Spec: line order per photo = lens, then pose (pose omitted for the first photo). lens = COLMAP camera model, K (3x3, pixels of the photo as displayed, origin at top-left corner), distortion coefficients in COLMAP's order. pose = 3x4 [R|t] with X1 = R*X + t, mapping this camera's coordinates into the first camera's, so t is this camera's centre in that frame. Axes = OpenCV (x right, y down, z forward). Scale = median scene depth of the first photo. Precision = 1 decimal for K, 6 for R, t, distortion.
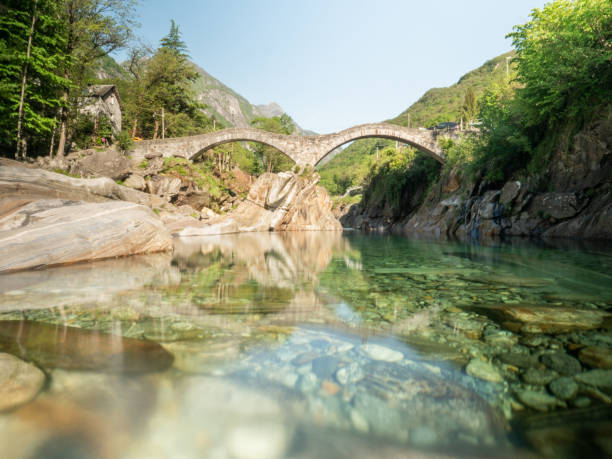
lens RADIAL K [[446.8, 0, 303.7], [0, 446.8, 229.6], [0, 0, 1]] dist [-0.038487, 0.010299]
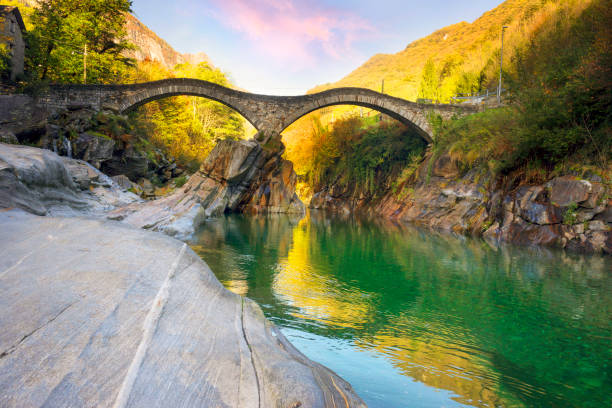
lens RADIAL K [[492.7, 0, 307.7], [0, 492.7, 205.6], [0, 0, 1]] dist [-0.059871, 0.076931]
pose [[0.985929, 0.050252, 0.159434, -0.066590], [-0.052201, 0.998604, 0.008058, -0.021508], [-0.158807, -0.016268, 0.987176, 0.105394]]
